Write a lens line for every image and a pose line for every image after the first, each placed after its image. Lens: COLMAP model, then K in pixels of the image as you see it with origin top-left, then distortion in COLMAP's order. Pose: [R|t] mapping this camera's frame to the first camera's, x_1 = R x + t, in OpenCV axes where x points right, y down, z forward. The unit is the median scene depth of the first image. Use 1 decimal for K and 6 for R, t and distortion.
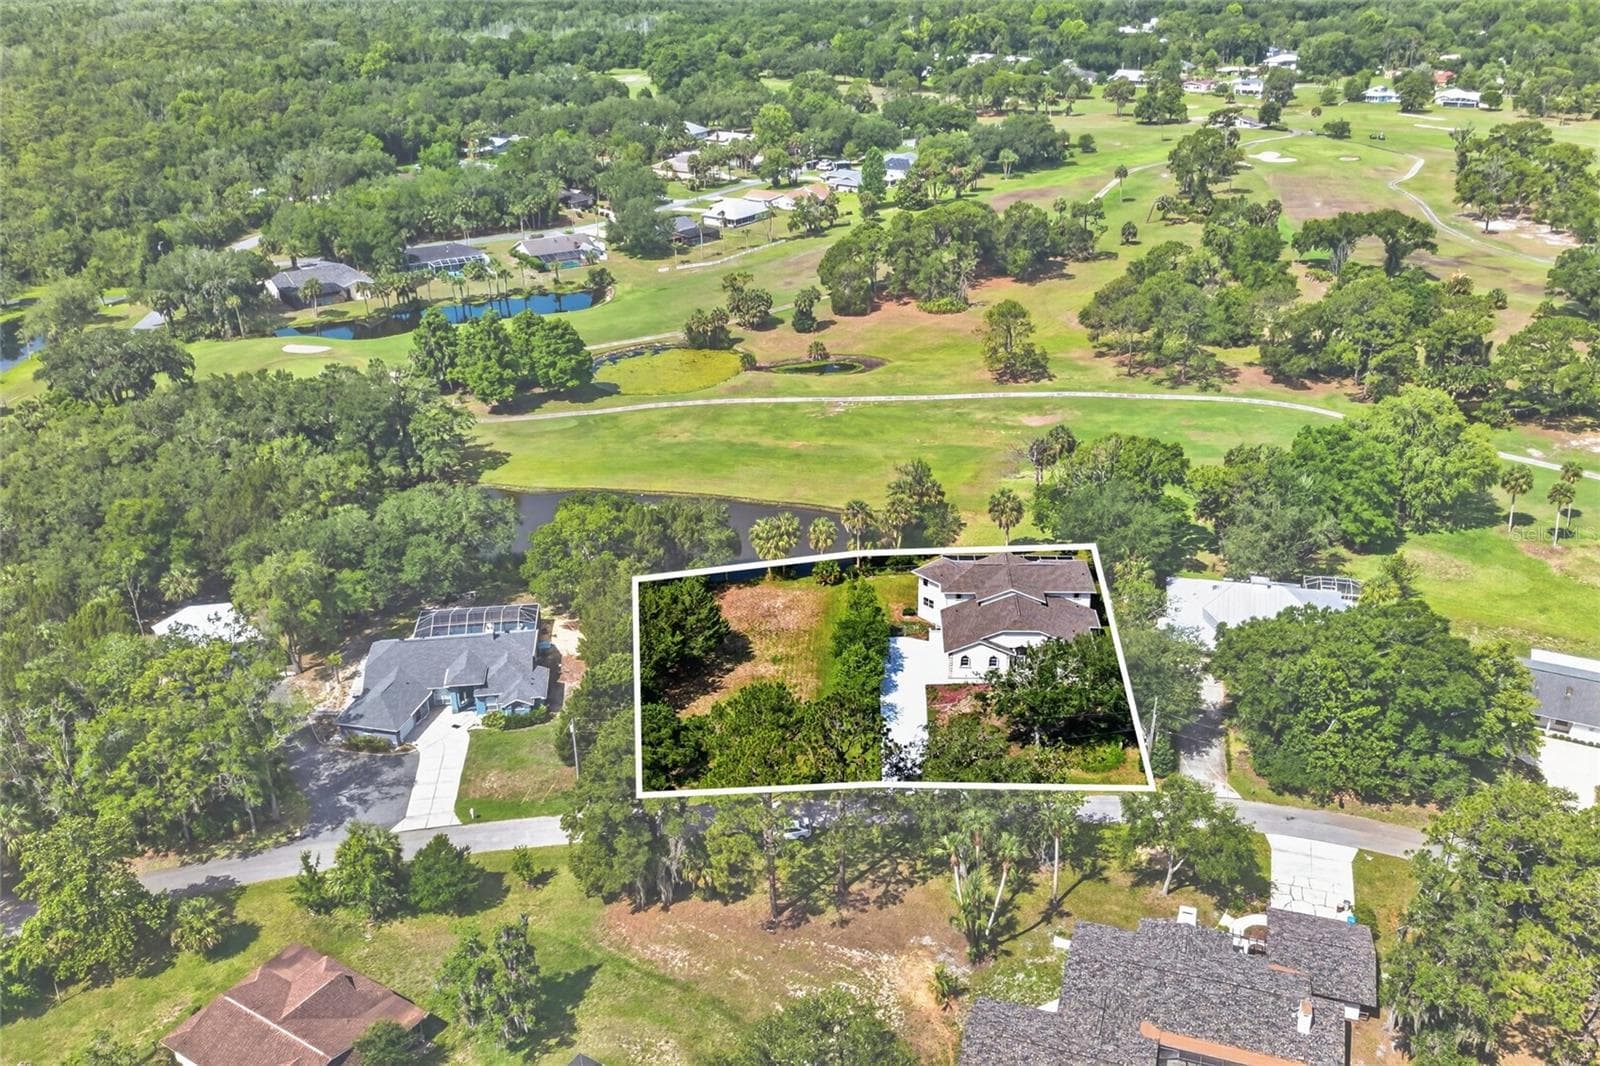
lens RADIAL K [[1320.3, 0, 794.4], [0, 1320.3, 542.6], [0, 0, 1]] dist [0.066505, -0.075982]
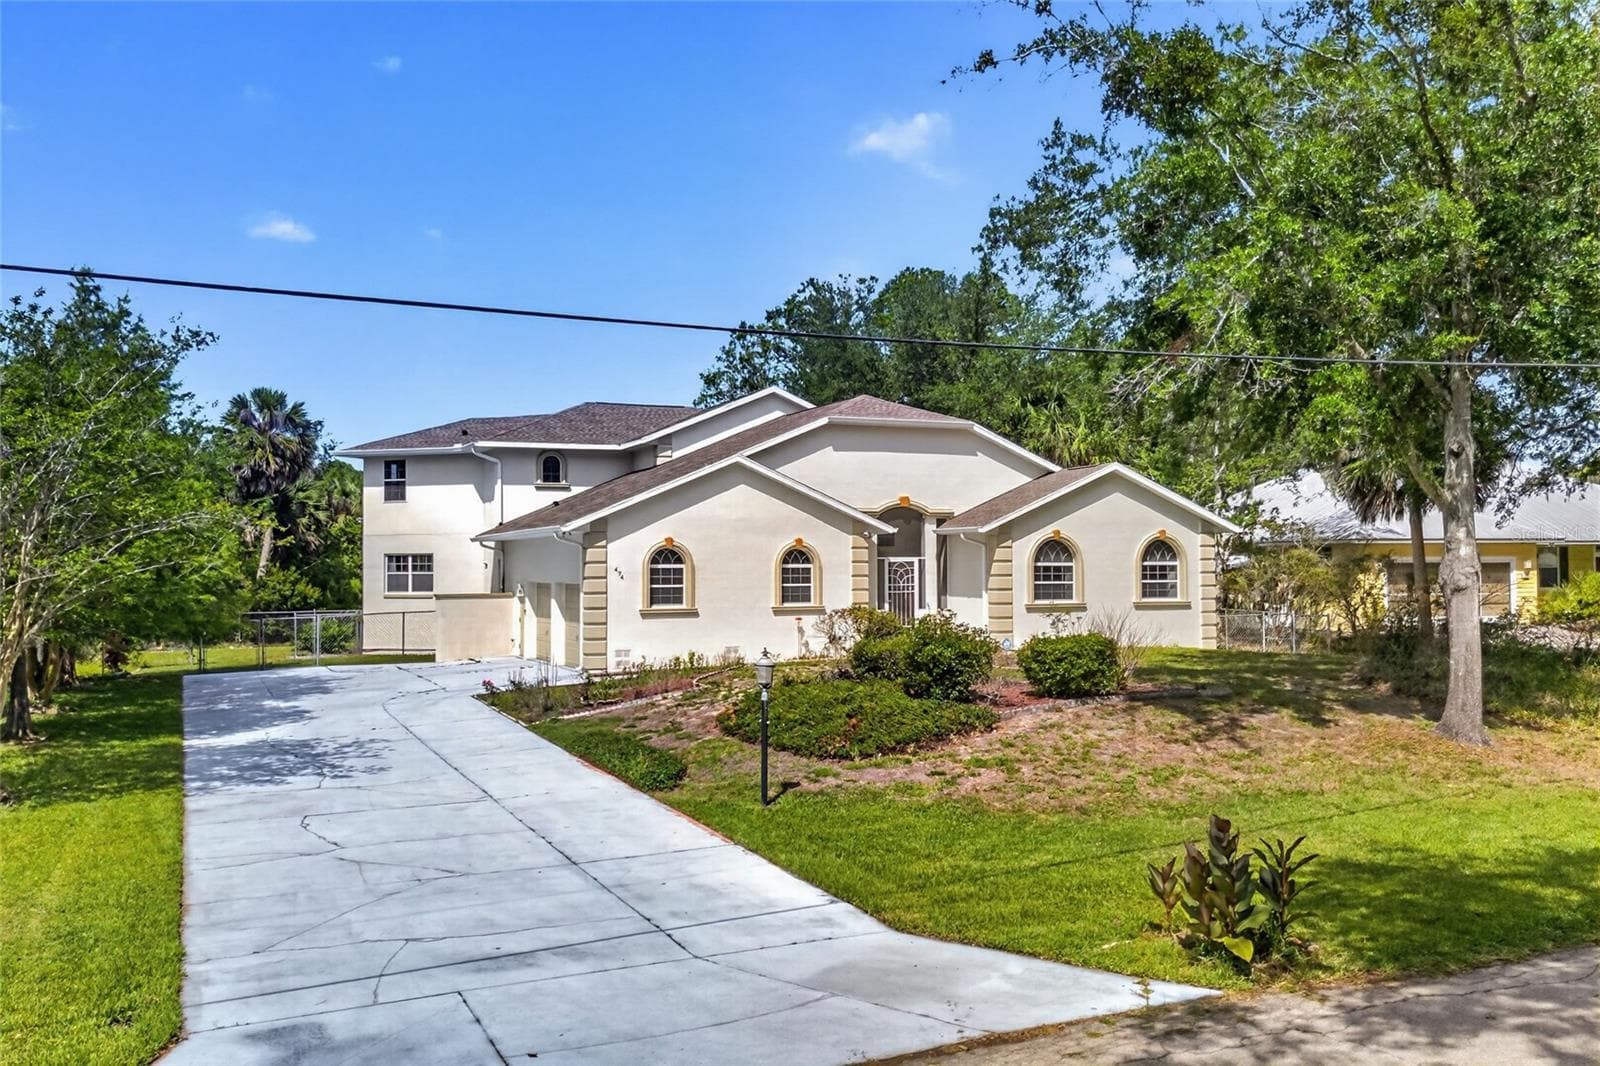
lens RADIAL K [[1320.3, 0, 797.5], [0, 1320.3, 535.7], [0, 0, 1]] dist [0.066505, -0.075982]
pose [[0.885691, 0.033629, 0.463056, 0.046377], [0.187134, 0.886909, -0.422343, 0.143387], [-0.424891, 0.460719, 0.779234, 0.702559]]
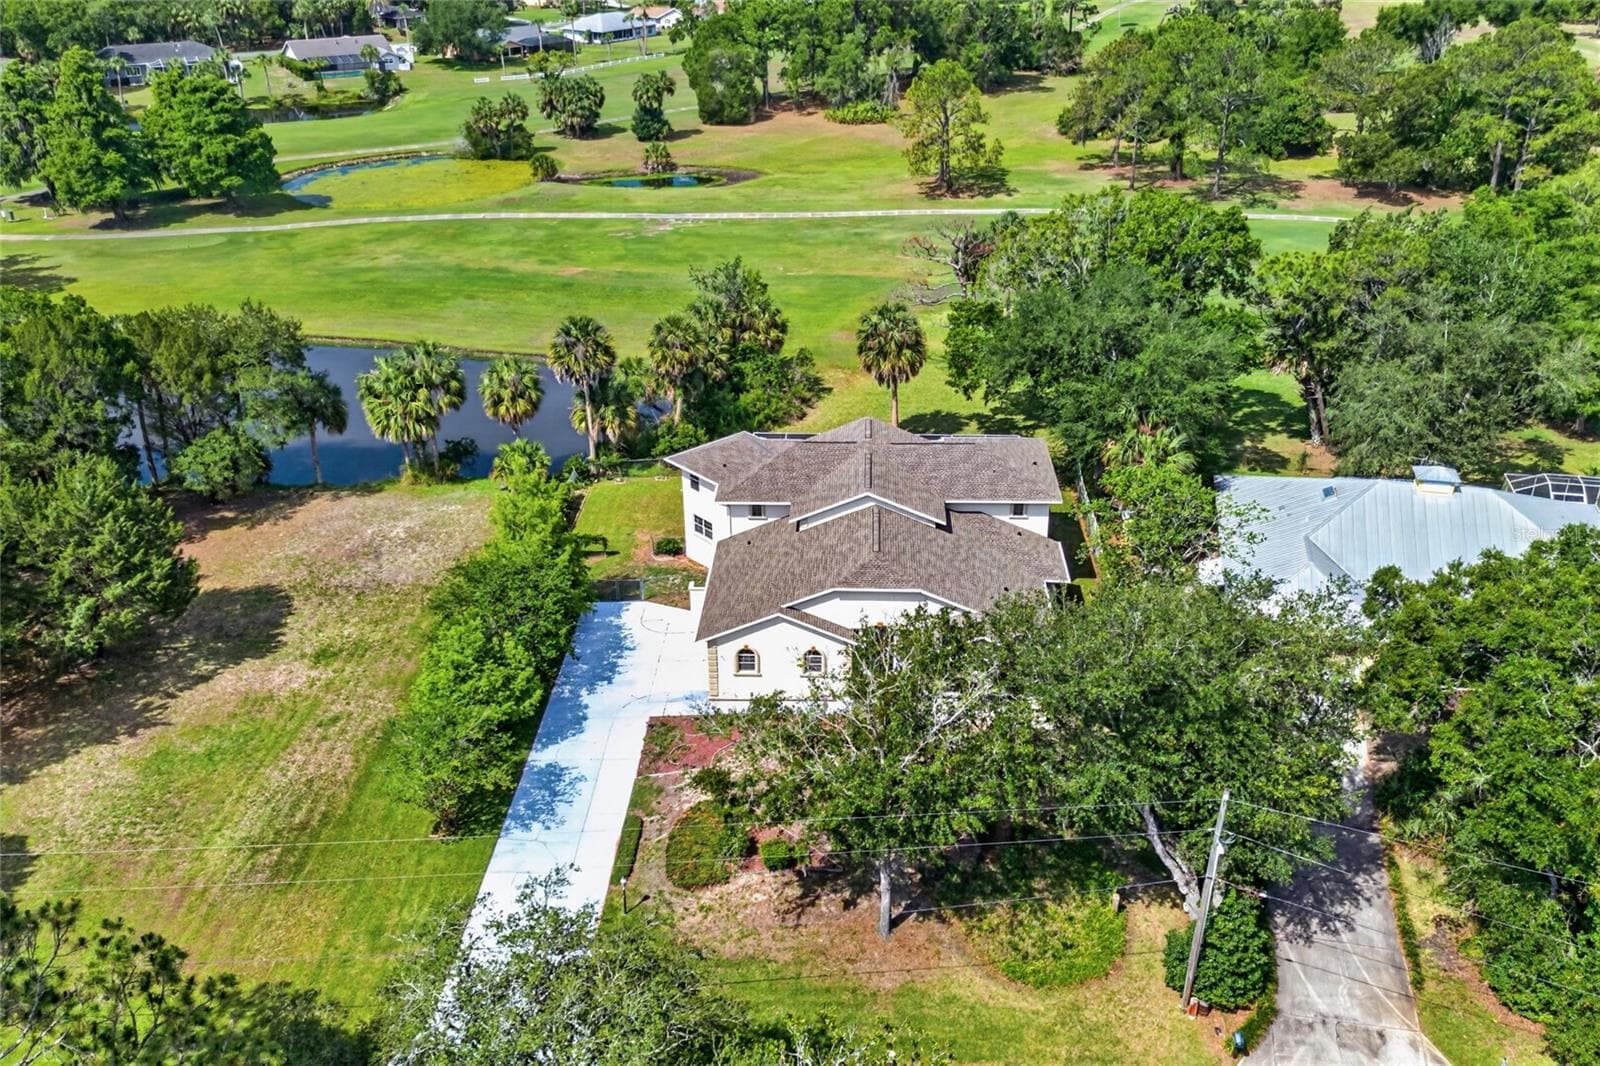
lens RADIAL K [[1320.3, 0, 814.6], [0, 1320.3, 537.5], [0, 0, 1]] dist [0.066505, -0.075982]
pose [[0.999762, 0.005079, 0.021229, 0.119061], [-0.005715, 0.999533, 0.030011, 0.032045], [-0.021067, -0.030125, 0.999324, 0.490771]]
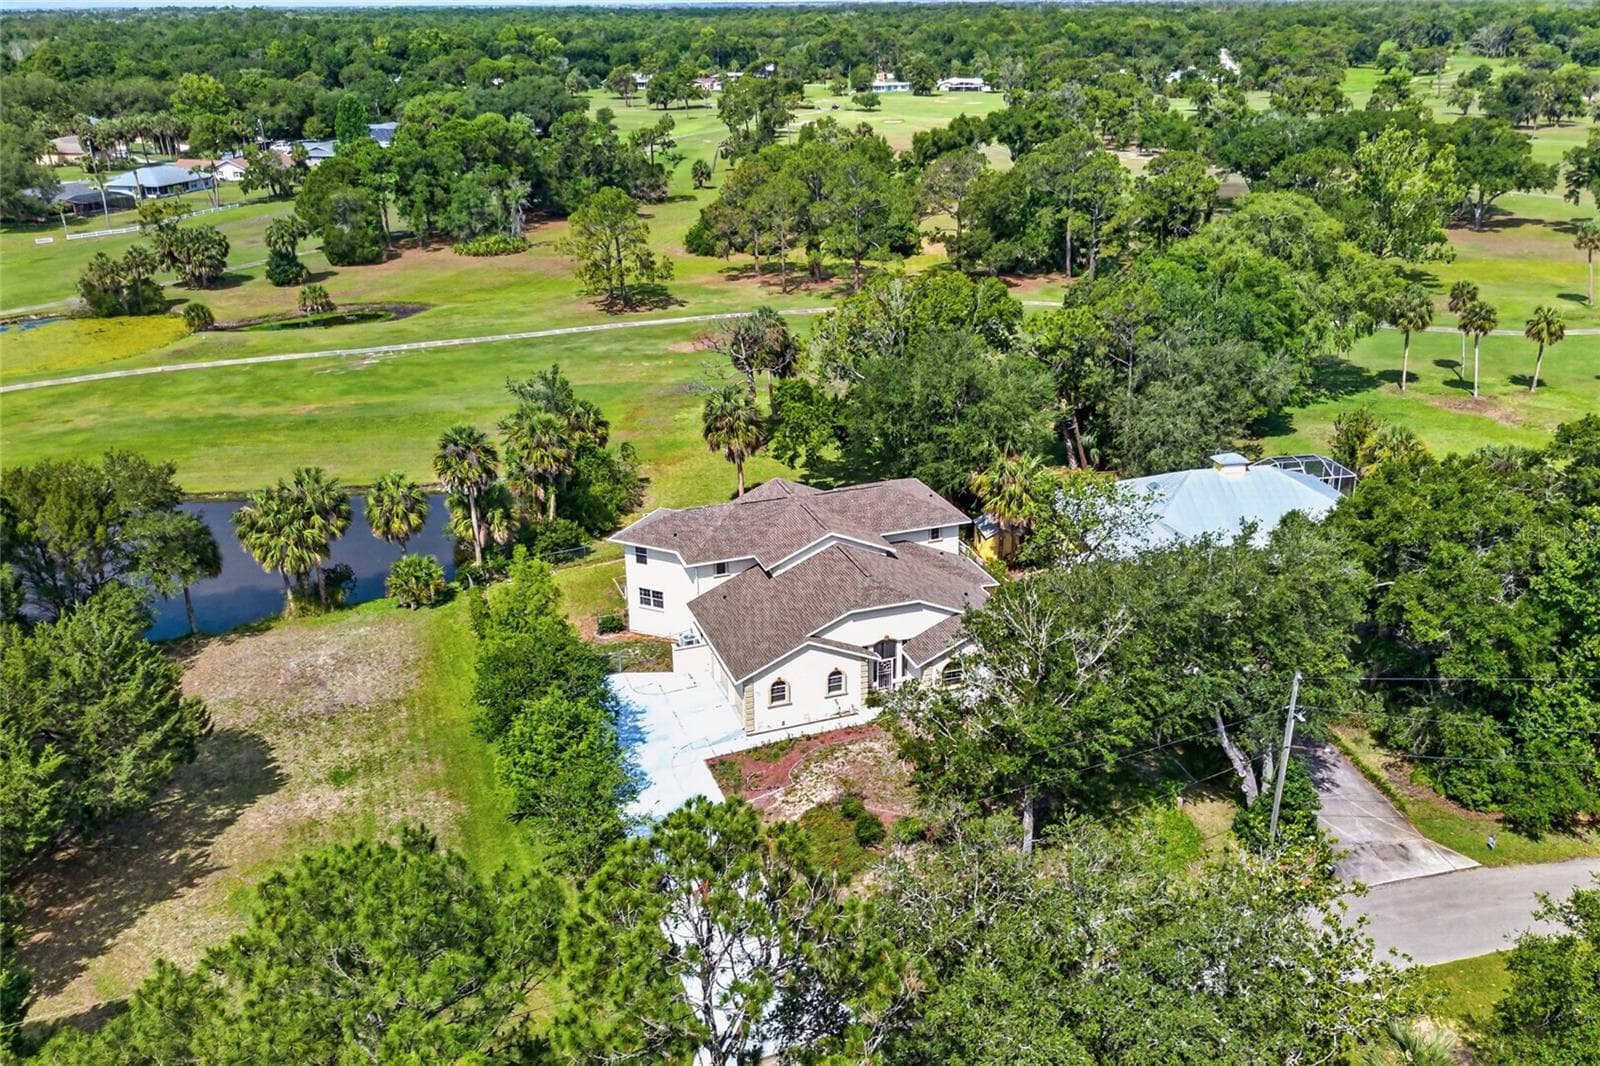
lens RADIAL K [[1320.3, 0, 802.3], [0, 1320.3, 535.7], [0, 0, 1]] dist [0.066505, -0.075982]
pose [[0.923280, -0.133441, 0.360205, -0.018286], [0.158782, 0.986439, -0.041556, 0.047307], [-0.349775, 0.095562, 0.931947, 0.473088]]
